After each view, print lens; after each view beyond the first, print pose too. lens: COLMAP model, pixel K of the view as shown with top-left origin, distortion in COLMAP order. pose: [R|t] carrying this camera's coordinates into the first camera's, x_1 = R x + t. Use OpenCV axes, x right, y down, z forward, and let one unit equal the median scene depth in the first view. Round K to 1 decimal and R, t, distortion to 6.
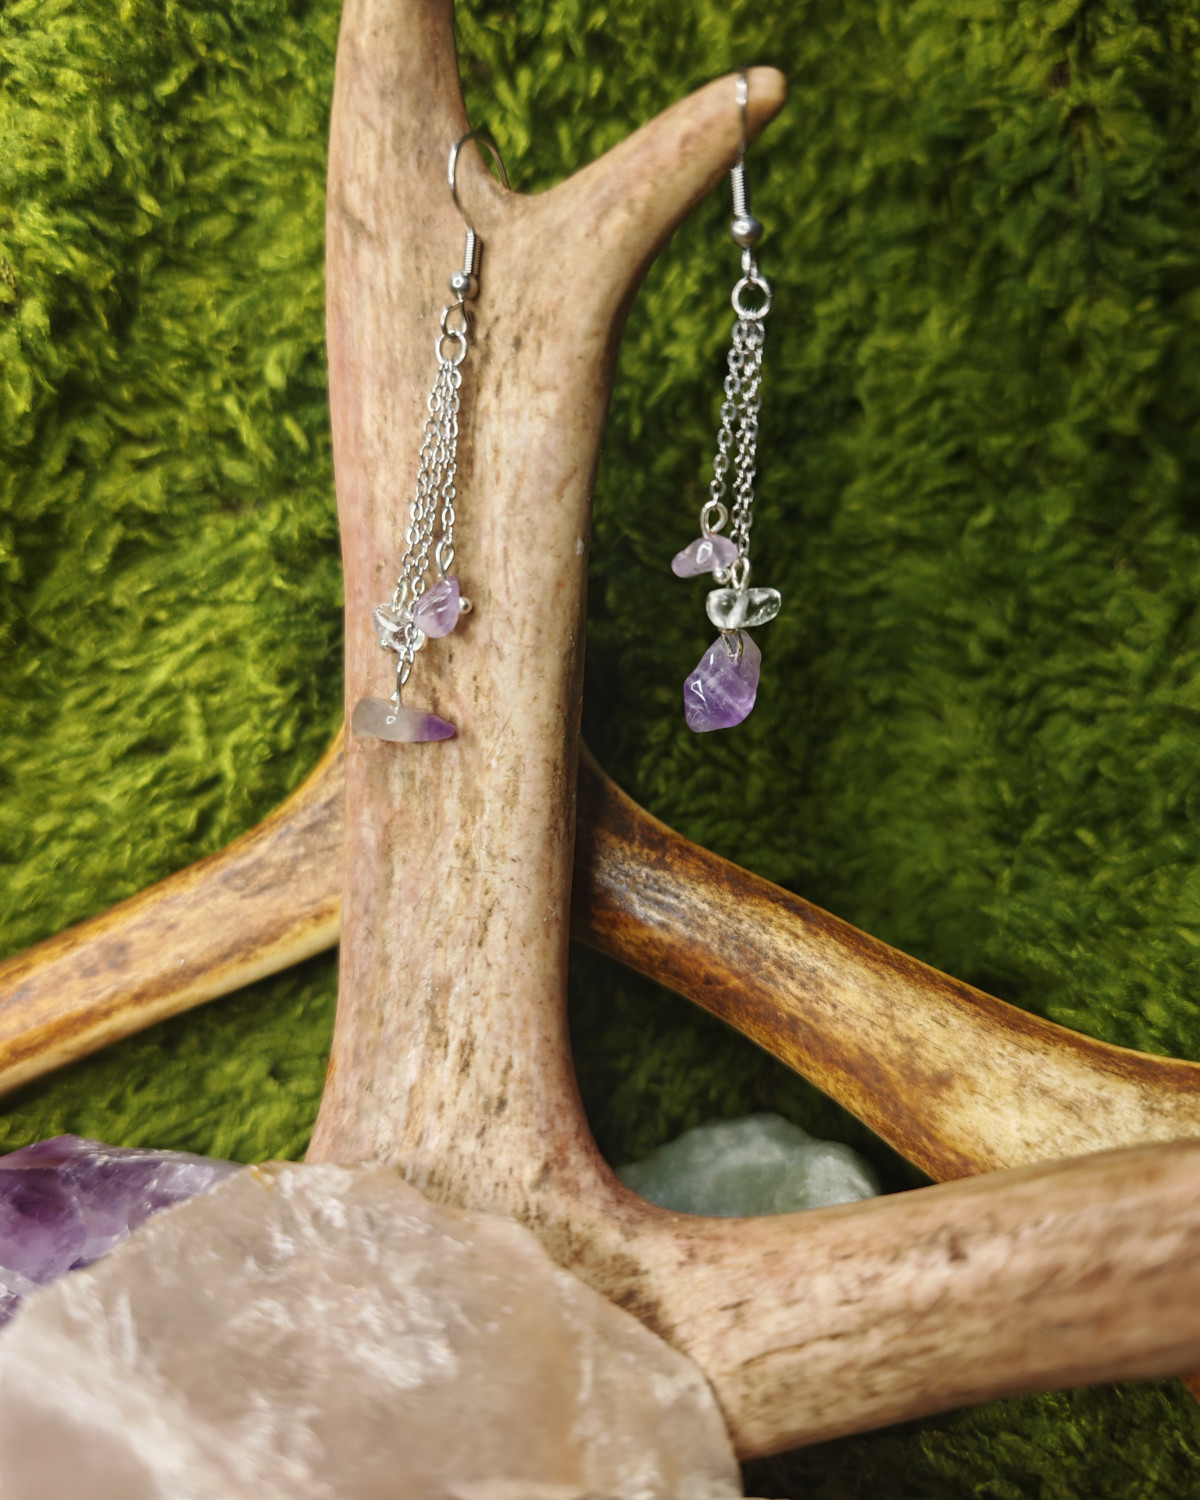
lens RADIAL K [[1219.2, 0, 600.0], [0, 1219.2, 750.0], [0, 0, 1]] dist [0.048346, -0.173777]
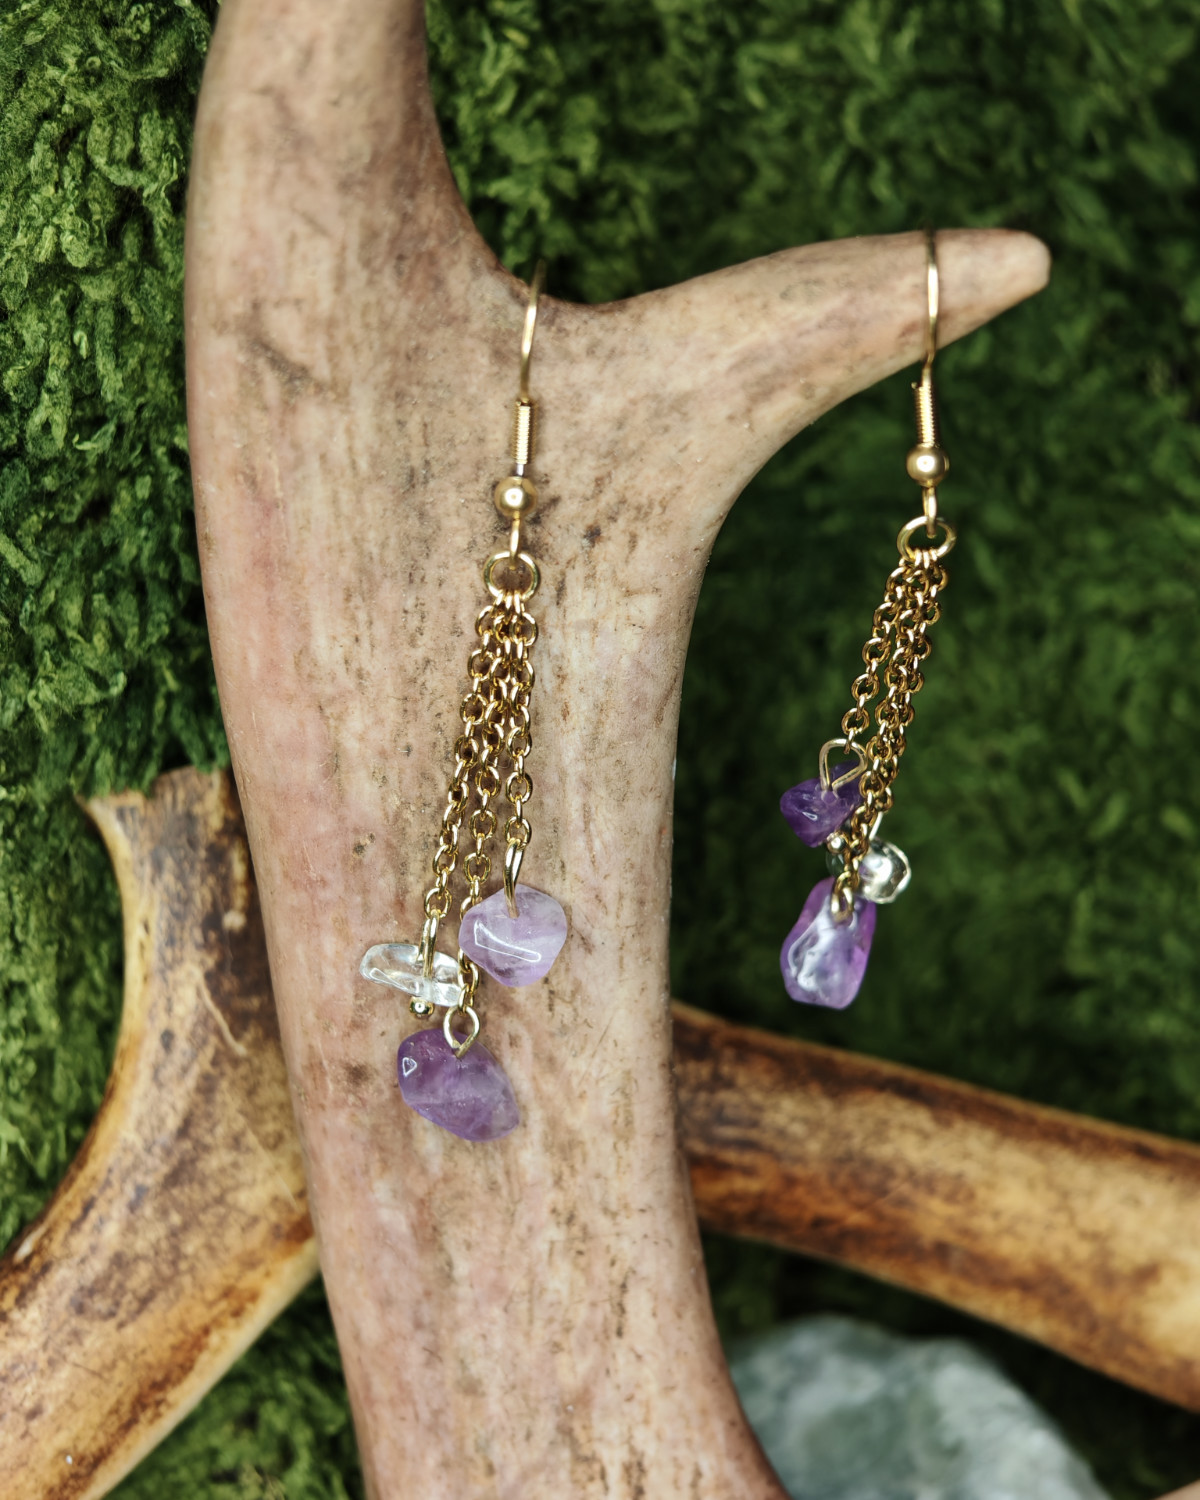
lens RADIAL K [[3115.4, 0, 595.5], [0, 3115.4, 768.3], [0, 0, 1]] dist [0.052338, 0.334750]
pose [[0.881363, -0.263008, 0.392461, -0.676379], [0.120213, 0.928218, 0.352079, -0.720161], [-0.456889, -0.263130, 0.849714, -0.404513]]
